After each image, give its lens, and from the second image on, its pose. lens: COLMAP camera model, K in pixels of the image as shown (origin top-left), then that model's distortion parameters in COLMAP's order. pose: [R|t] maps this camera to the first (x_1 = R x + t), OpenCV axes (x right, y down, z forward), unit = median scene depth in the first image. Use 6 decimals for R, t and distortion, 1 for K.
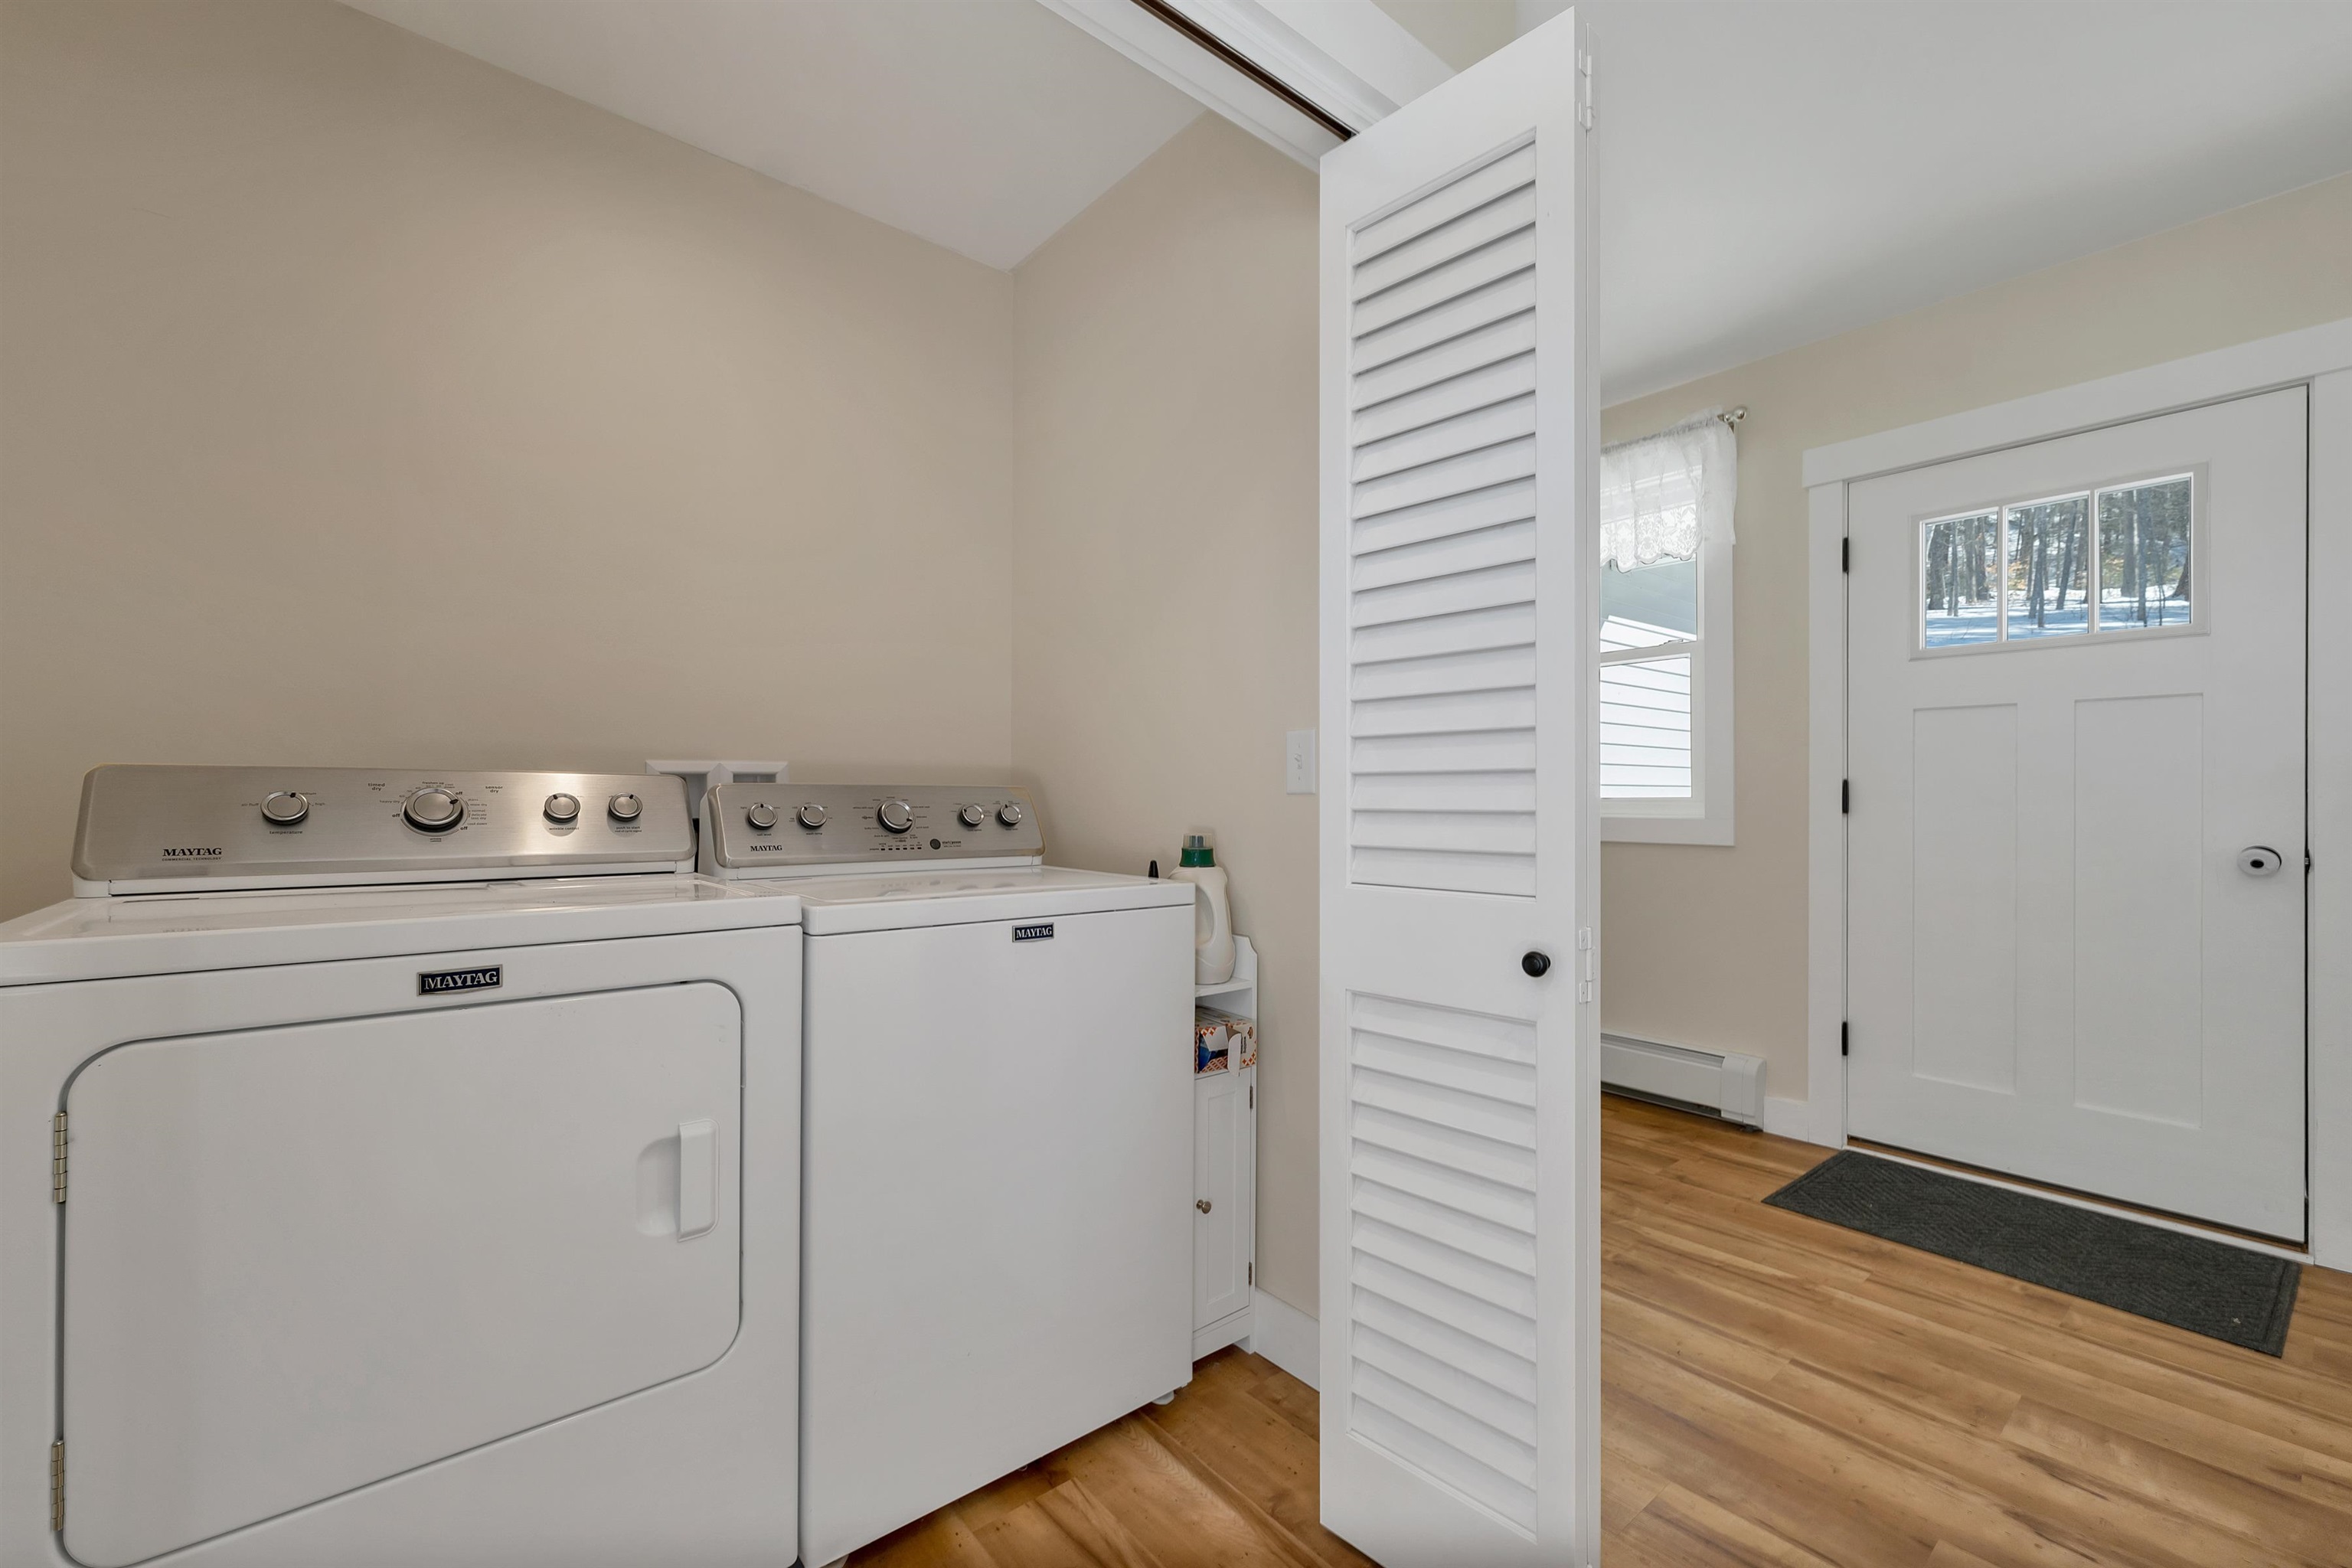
lens RADIAL K [[983.3, 0, 1159.2], [0, 983.3, 794.5], [0, 0, 1]] dist [0.001138, 0.000753]
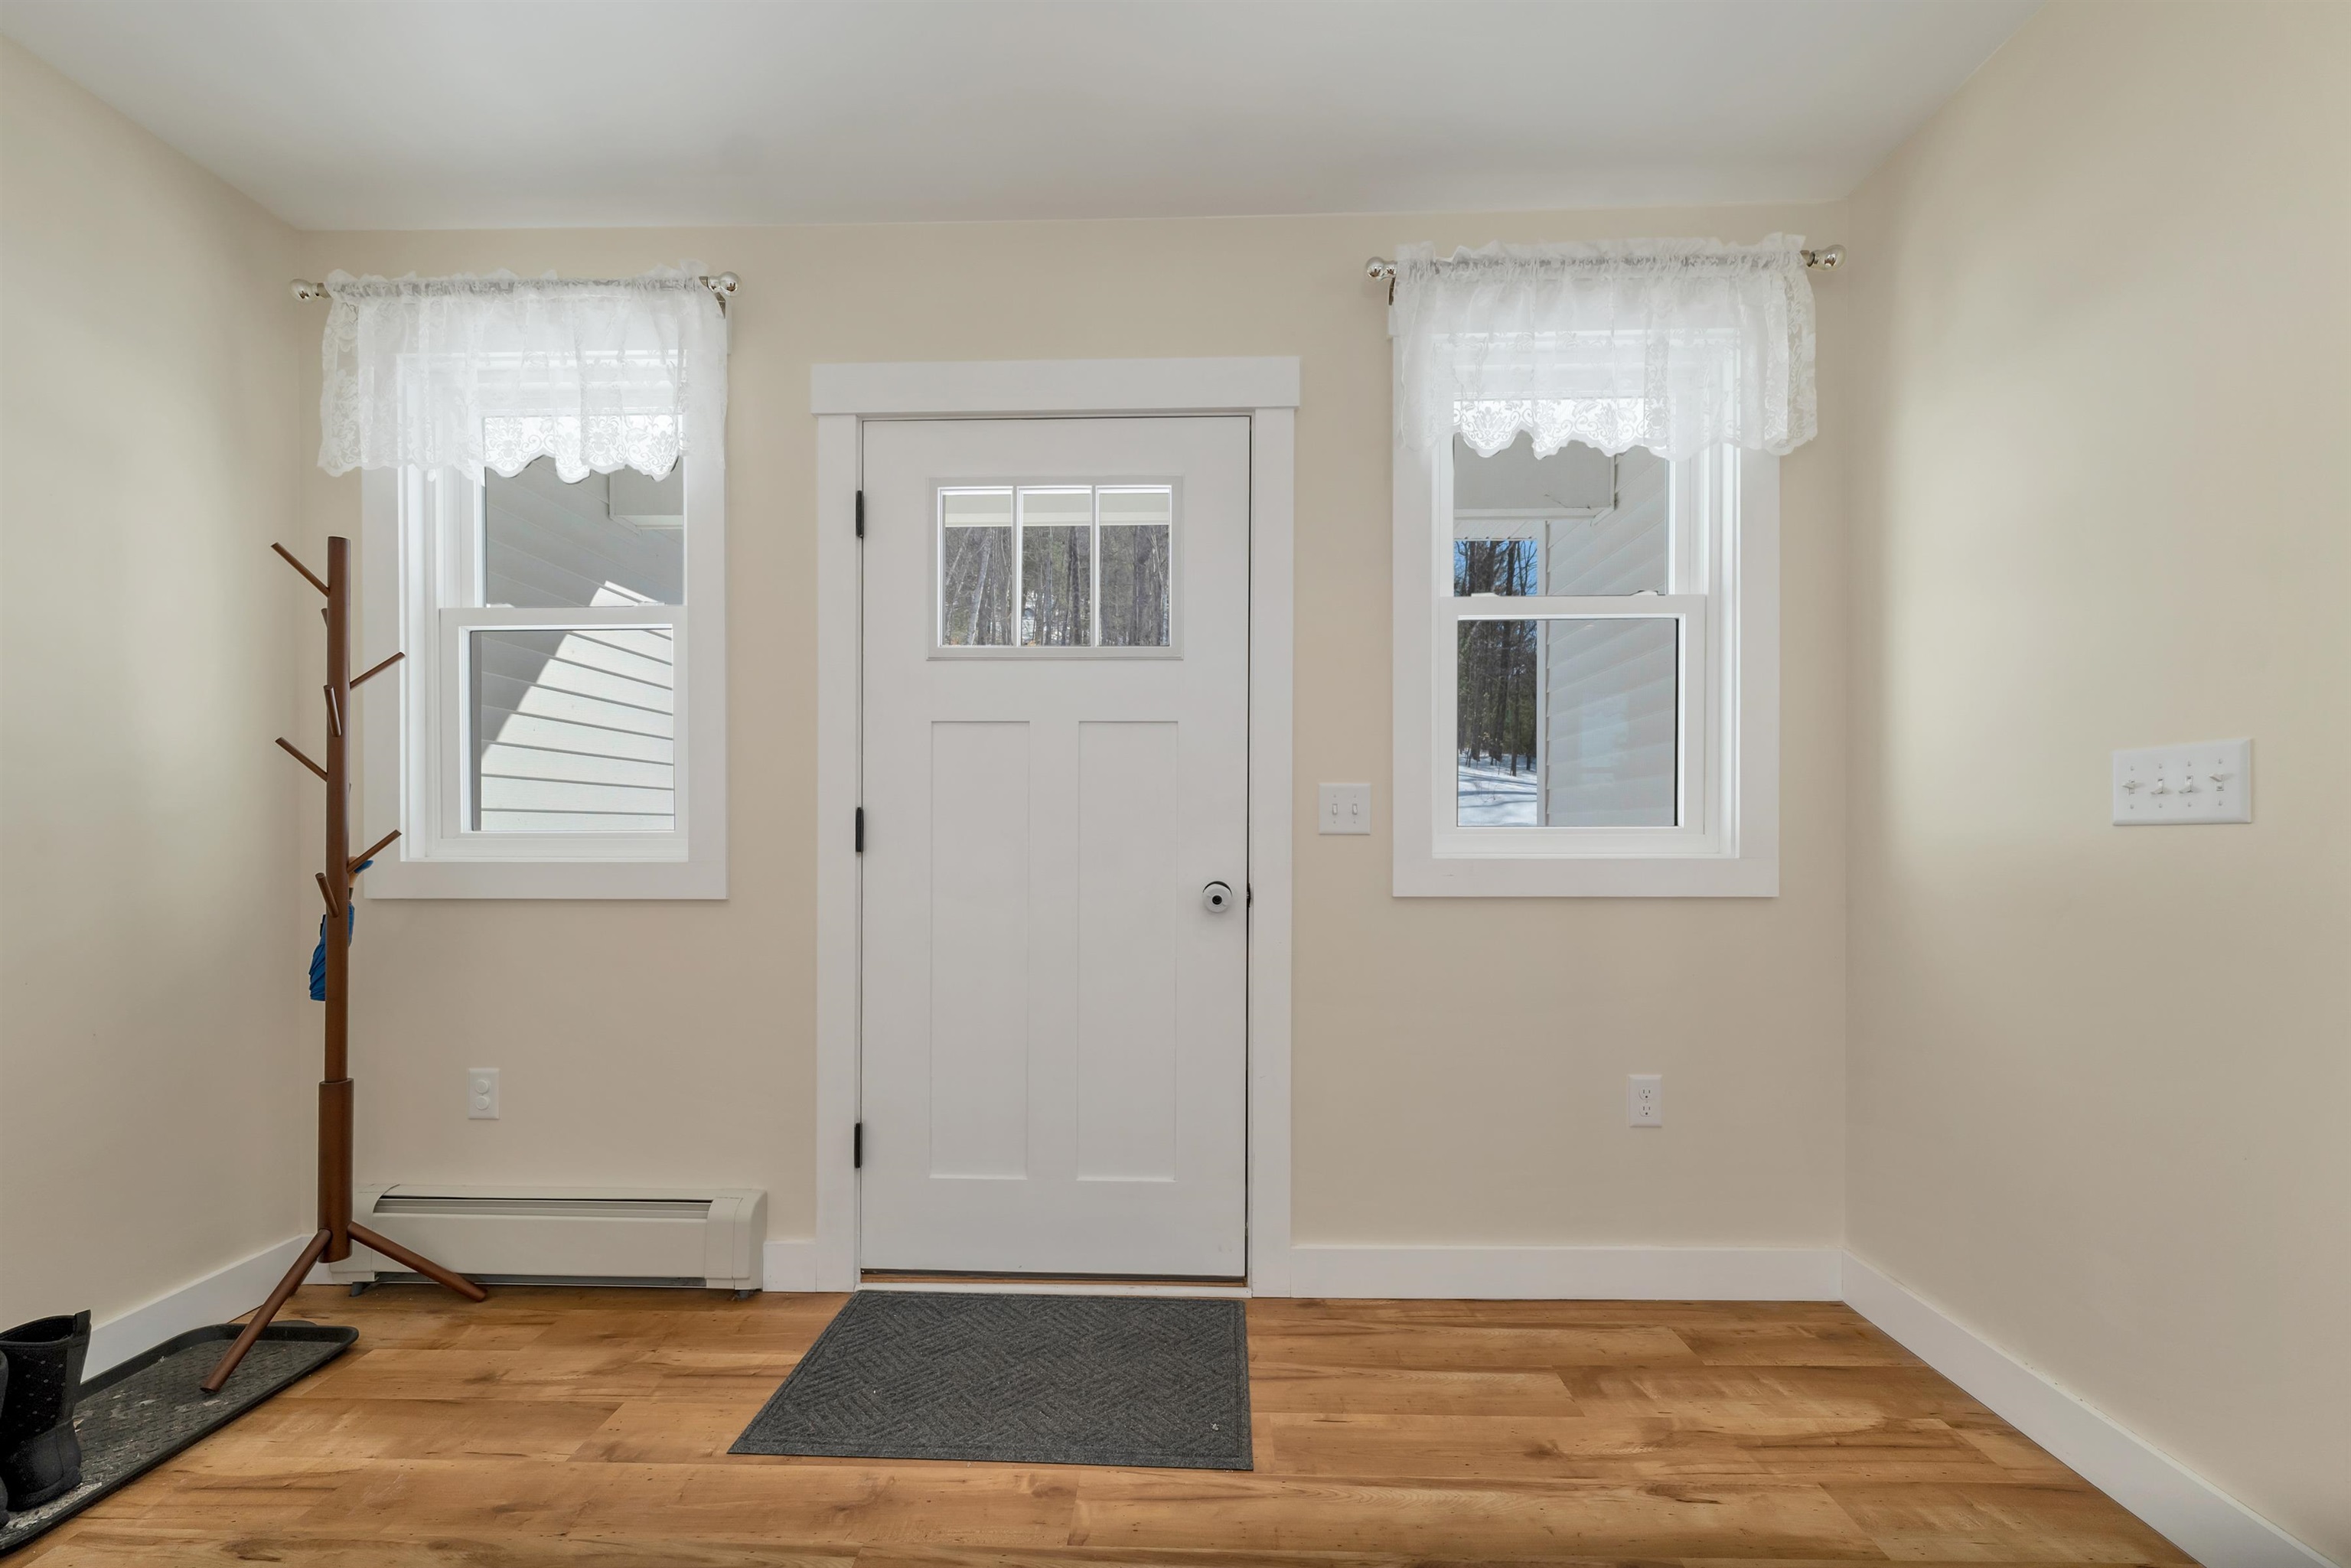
lens RADIAL K [[982.8, 0, 1164.6], [0, 982.8, 834.5], [0, 0, 1]] dist [0.001138, 0.000753]
pose [[0.660267, -0.001245, 0.751030, 0.277574], [-0.002603, 0.999989, 0.003946, 0.001661], [-0.751027, -0.004560, 0.660256, 0.313673]]
